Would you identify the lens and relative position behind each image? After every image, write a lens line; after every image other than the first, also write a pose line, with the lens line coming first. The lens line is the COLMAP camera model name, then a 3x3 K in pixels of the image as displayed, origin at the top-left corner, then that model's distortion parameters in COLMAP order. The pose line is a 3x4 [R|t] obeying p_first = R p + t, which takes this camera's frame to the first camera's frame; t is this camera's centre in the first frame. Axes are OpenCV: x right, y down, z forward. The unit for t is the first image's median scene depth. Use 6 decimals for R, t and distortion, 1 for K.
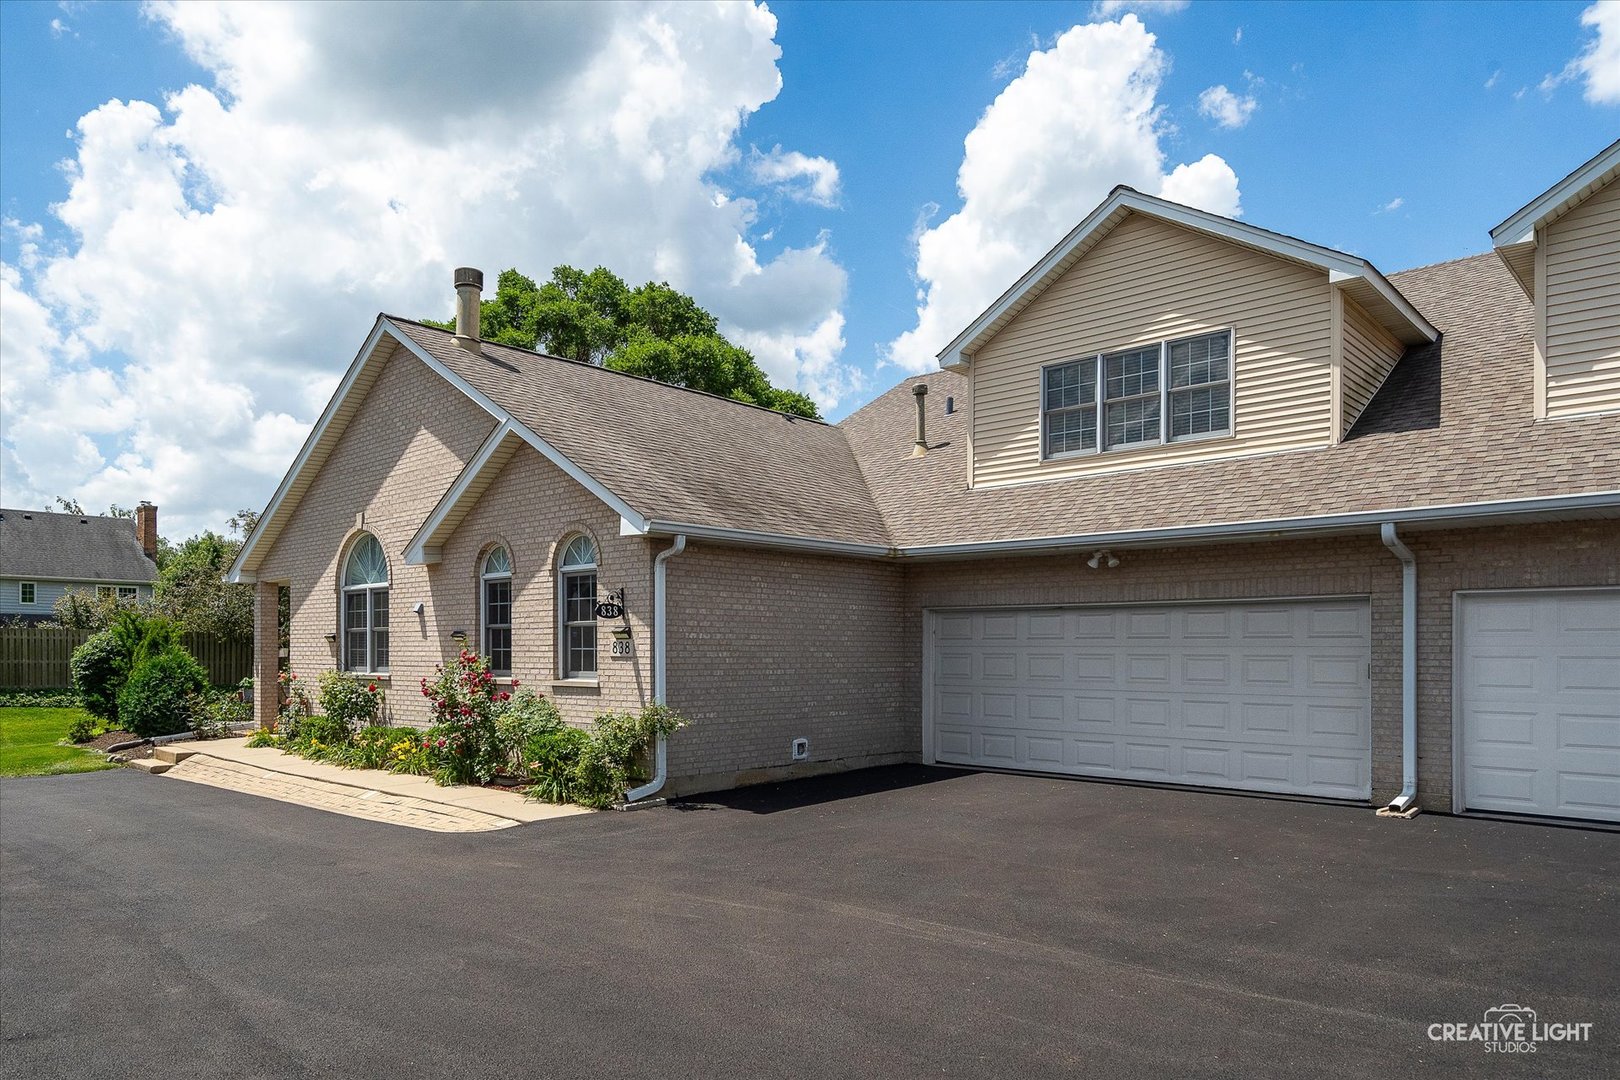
lens RADIAL K [[1050.7, 0, 761.9], [0, 1050.7, 647.1], [0, 0, 1]] dist [-0.067350, 0.142751]
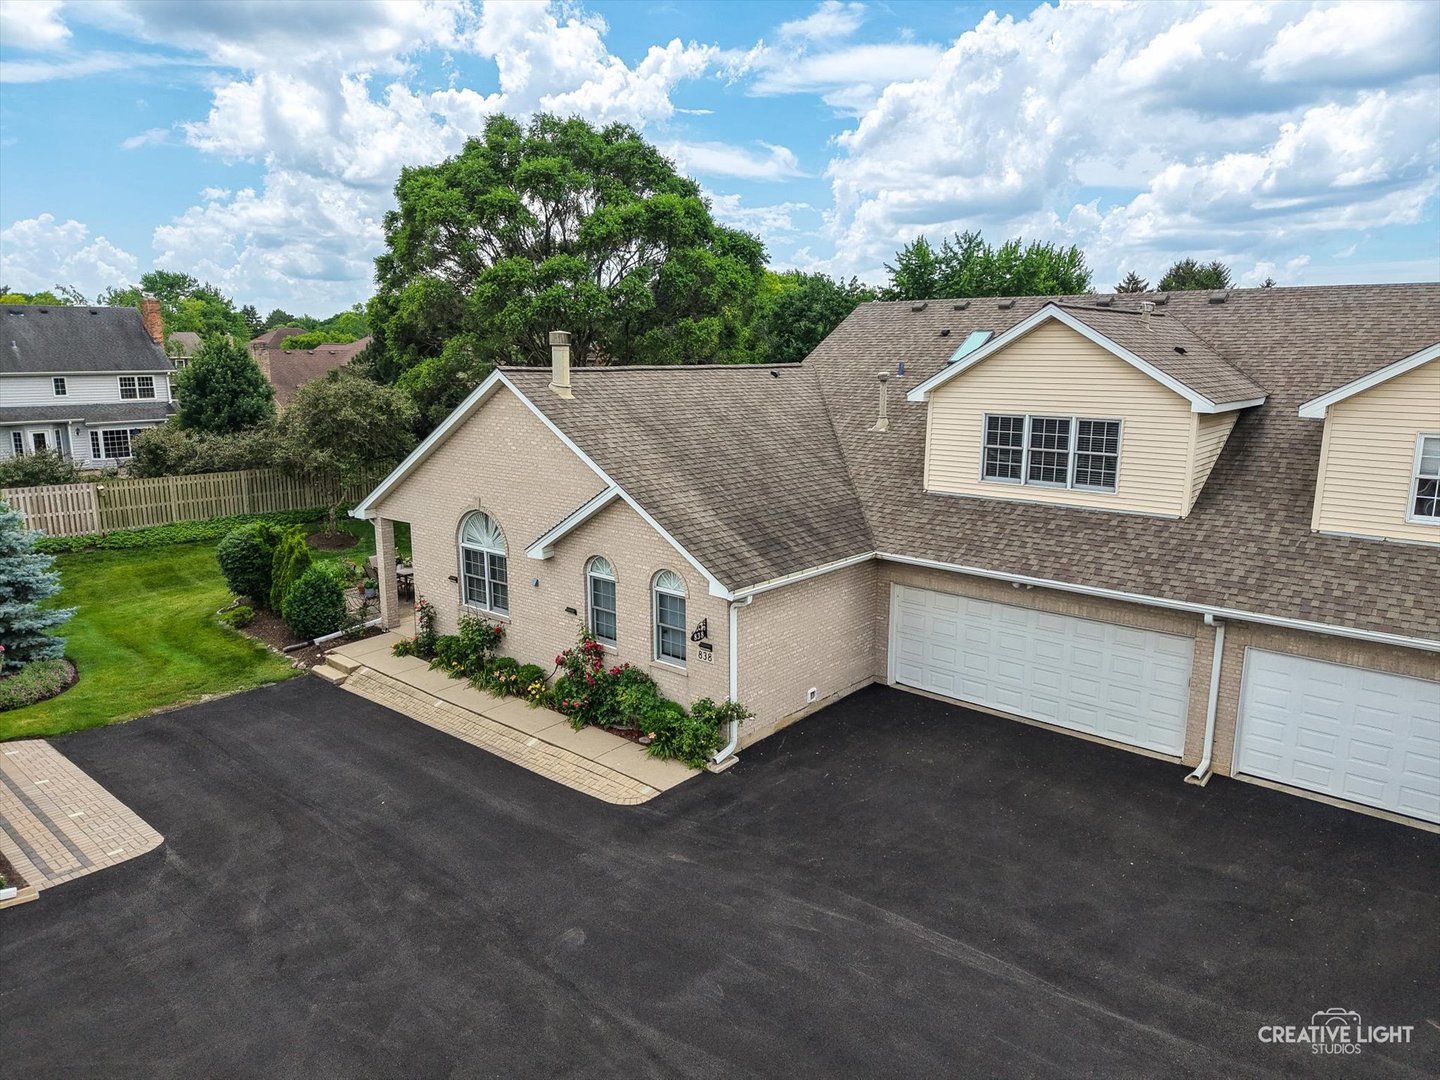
lens RADIAL K [[930.6, 0, 720.0], [0, 930.6, 540.0], [0, 0, 1]] dist [0.031883, -0.001930]
pose [[0.998881, -0.004152, 0.047109, -0.156710], [-0.005099, 0.980874, 0.194576, -0.379522], [-0.047016, -0.194599, 0.979756, -0.253707]]
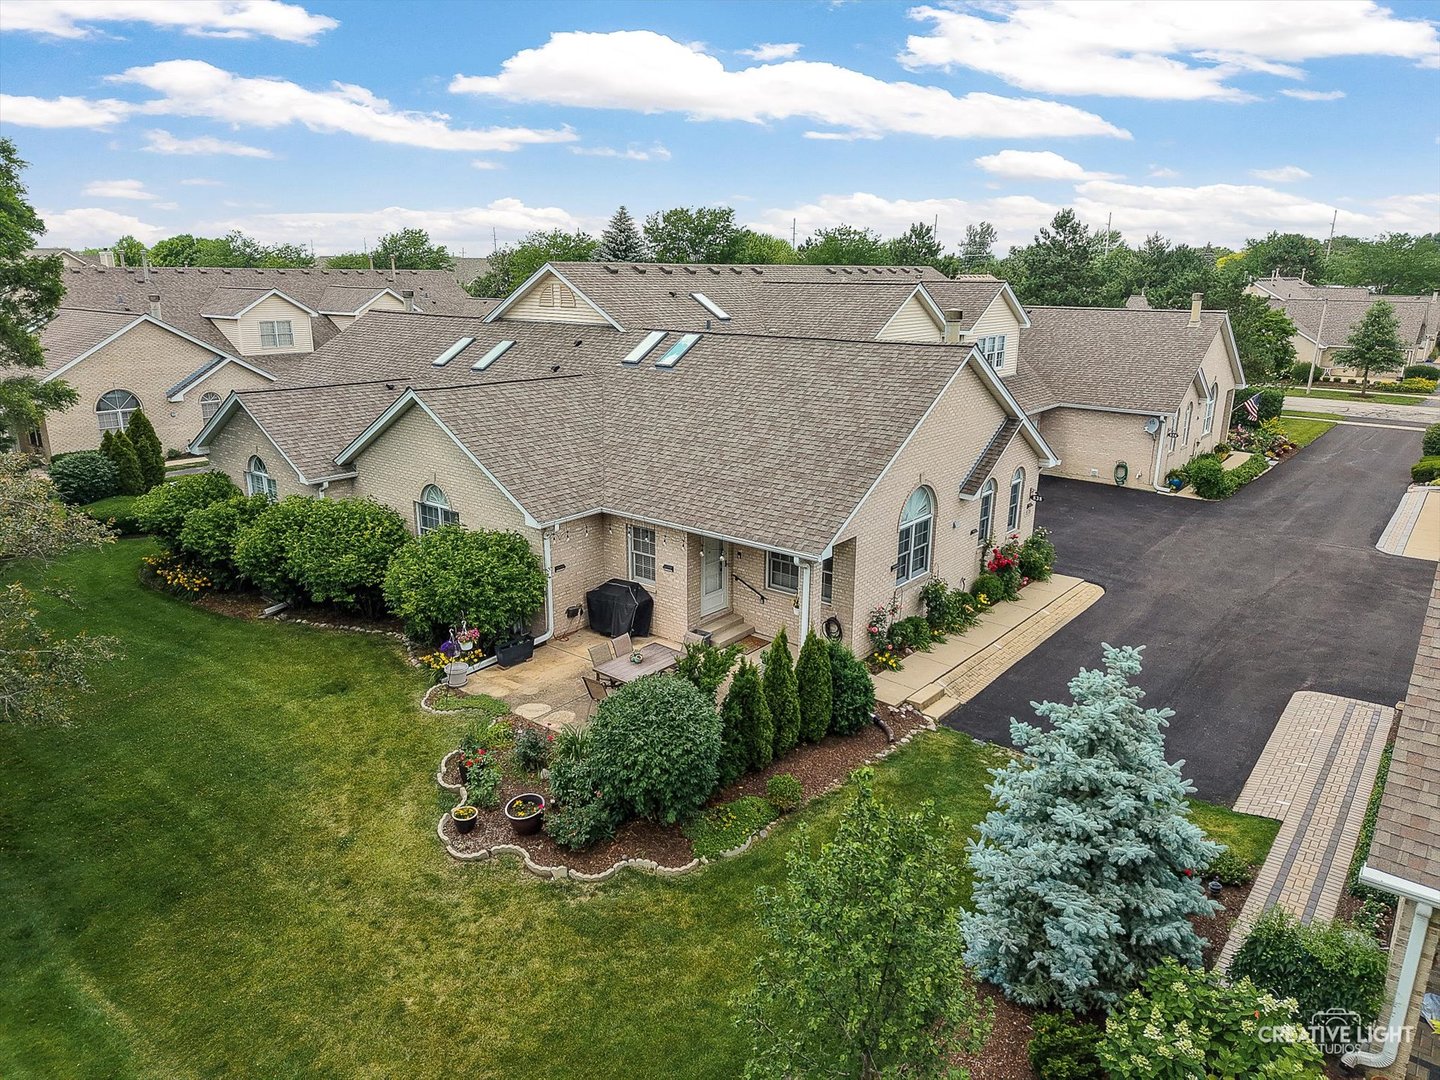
lens RADIAL K [[930.6, 0, 720.0], [0, 930.6, 540.0], [0, 0, 1]] dist [0.031883, -0.001930]
pose [[-0.066755, -0.267246, 0.961313, -1.918184], [-0.003107, 0.963514, 0.267642, -0.452954], [-0.997765, 0.014880, -0.065150, 1.630333]]
